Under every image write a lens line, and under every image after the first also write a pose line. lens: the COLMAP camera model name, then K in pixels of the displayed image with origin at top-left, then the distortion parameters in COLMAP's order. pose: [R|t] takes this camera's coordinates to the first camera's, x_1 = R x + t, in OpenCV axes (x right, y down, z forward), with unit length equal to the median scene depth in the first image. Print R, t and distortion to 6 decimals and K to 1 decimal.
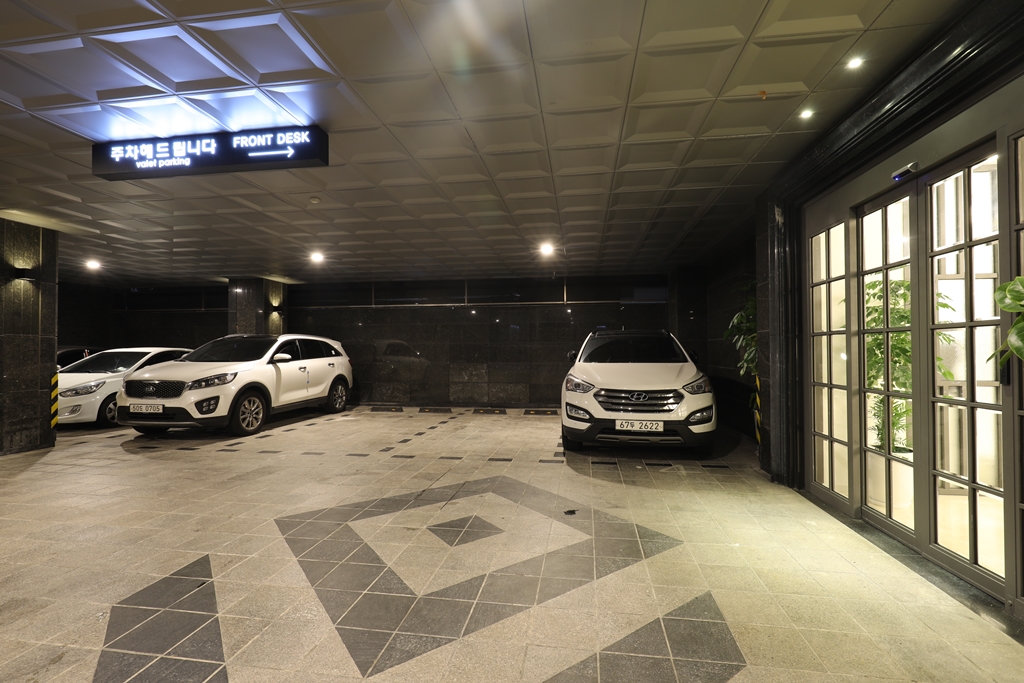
lens RADIAL K [[458.1, 0, 509.2], [0, 458.1, 345.3], [0, 0, 1]] dist [-0.002100, -0.000520]
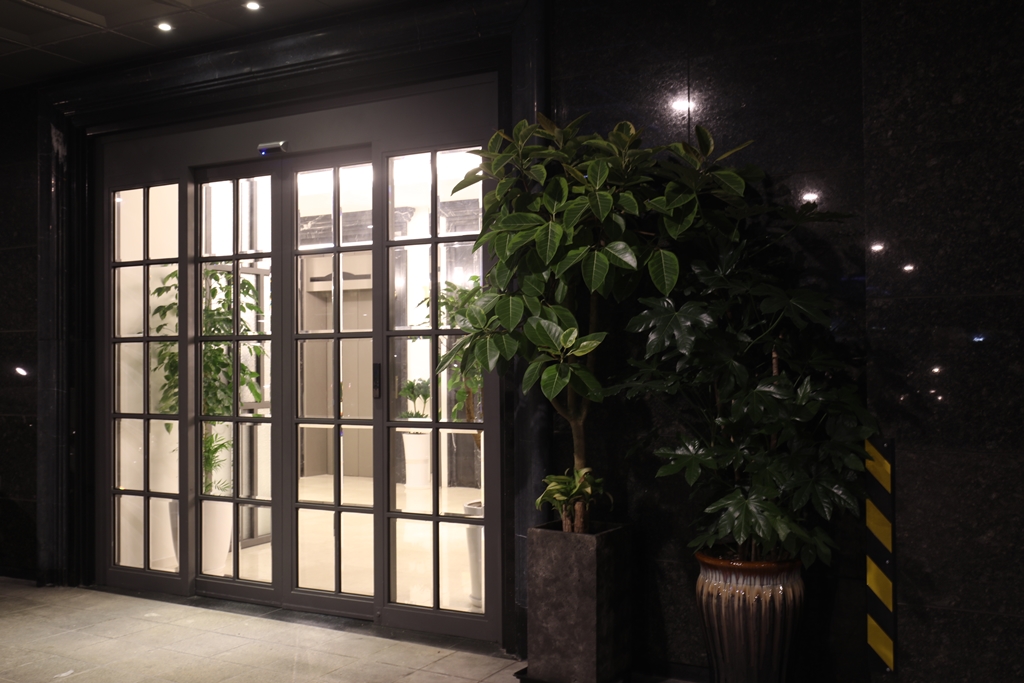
lens RADIAL K [[1006.0, 0, 511.1], [0, 1006.0, 342.9], [0, 0, 1]] dist [-0.015097, 0.000000]
pose [[0.334365, 0.022016, 0.942186, -0.726909], [-0.007838, 0.999757, -0.020579, 0.008015], [-0.942411, -0.000504, 0.334456, -0.014394]]
